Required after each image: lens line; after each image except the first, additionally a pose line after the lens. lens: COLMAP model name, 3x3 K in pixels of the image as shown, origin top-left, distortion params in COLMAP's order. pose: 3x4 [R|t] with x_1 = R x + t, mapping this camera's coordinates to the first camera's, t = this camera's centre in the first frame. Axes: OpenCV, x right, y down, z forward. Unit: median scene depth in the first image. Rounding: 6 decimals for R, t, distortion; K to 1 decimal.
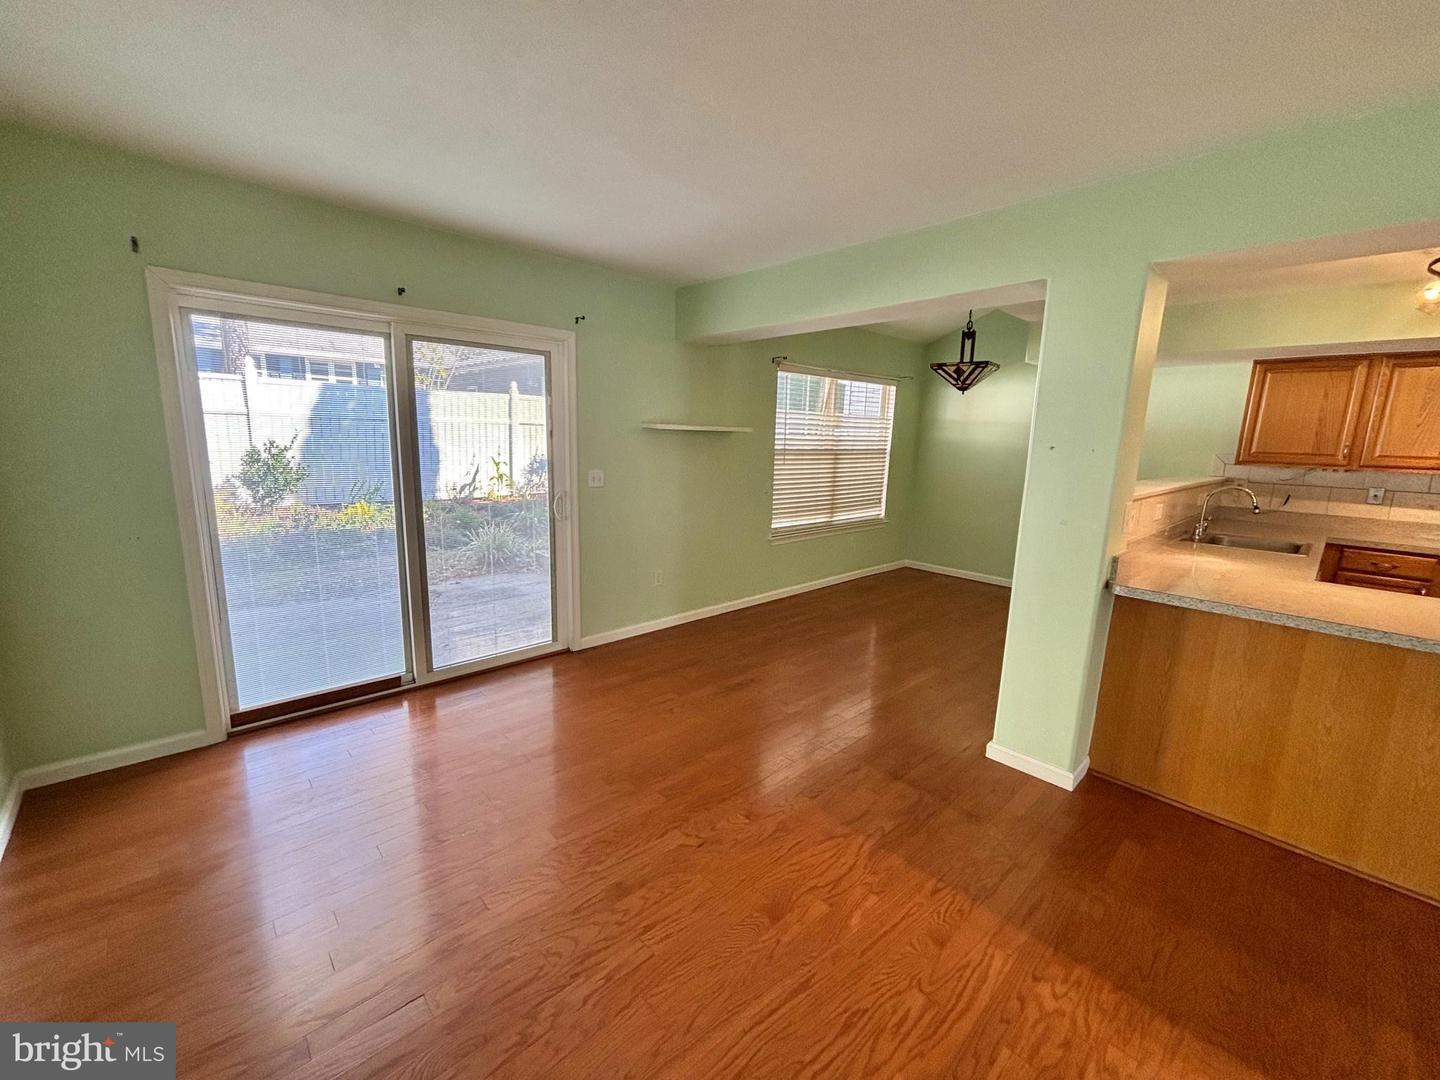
lens RADIAL K [[579.4, 0, 718.2], [0, 579.4, 541.4], [0, 0, 1]] dist [-0.000112, -0.000544]
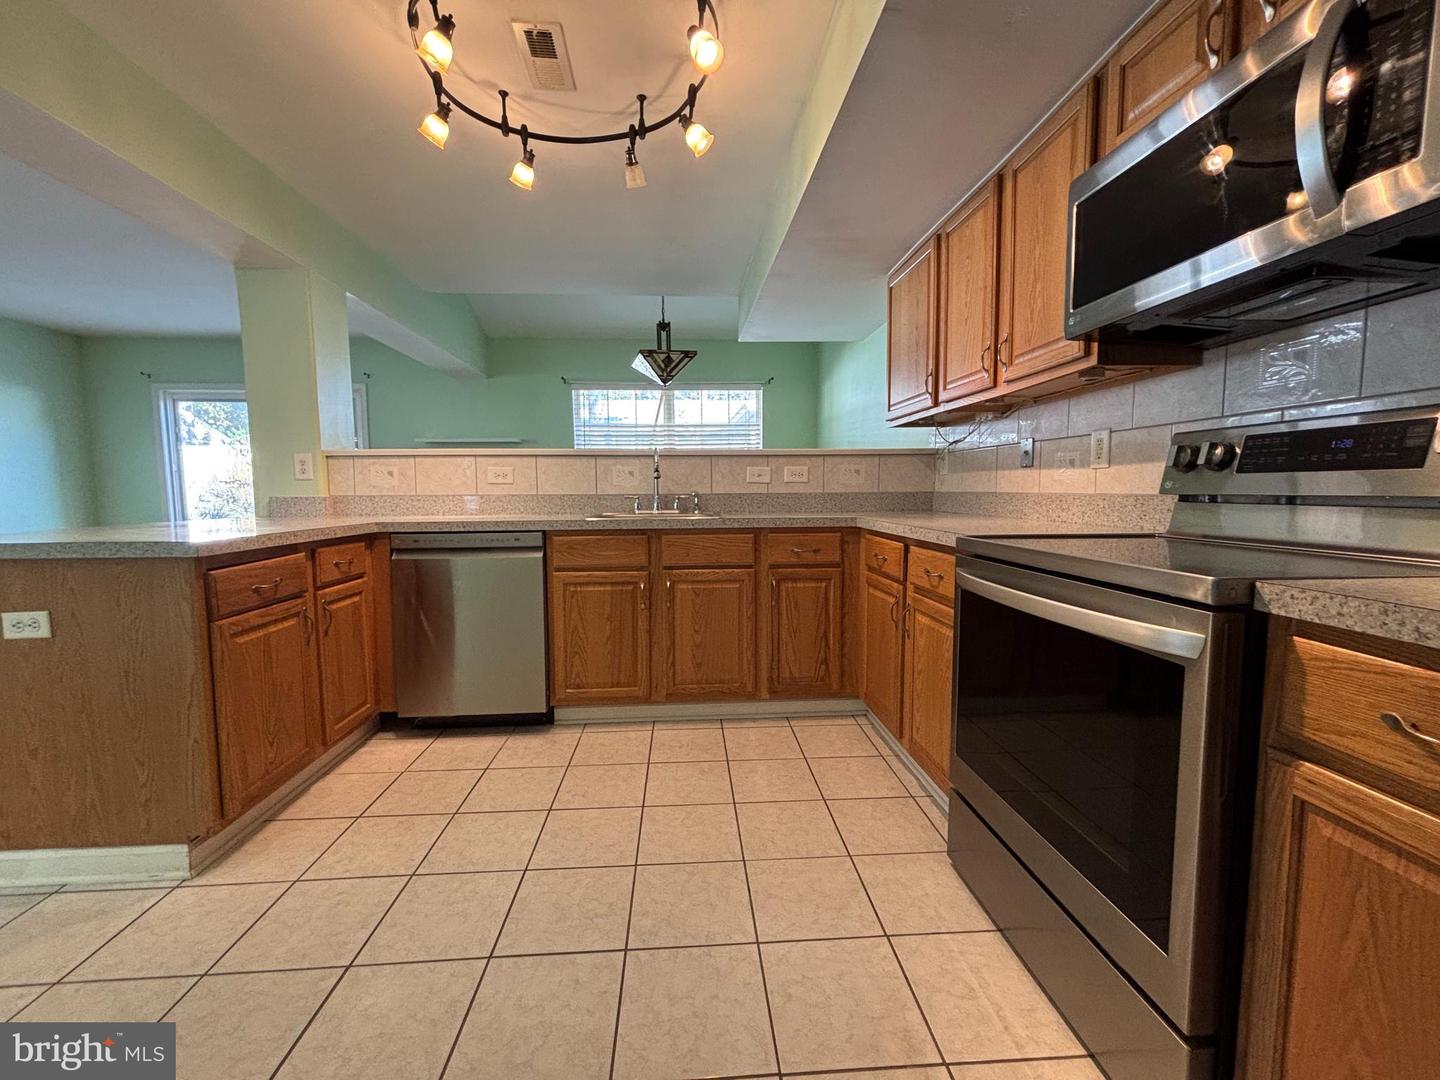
lens RADIAL K [[579.4, 0, 713.8], [0, 579.4, 537.3], [0, 0, 1]] dist [-0.000112, -0.000544]
pose [[0.775785, 0.016801, -0.630773, 1.323768], [-0.084126, 0.993475, -0.077005, 0.077577], [0.625364, 0.112804, 0.772137, 0.396124]]
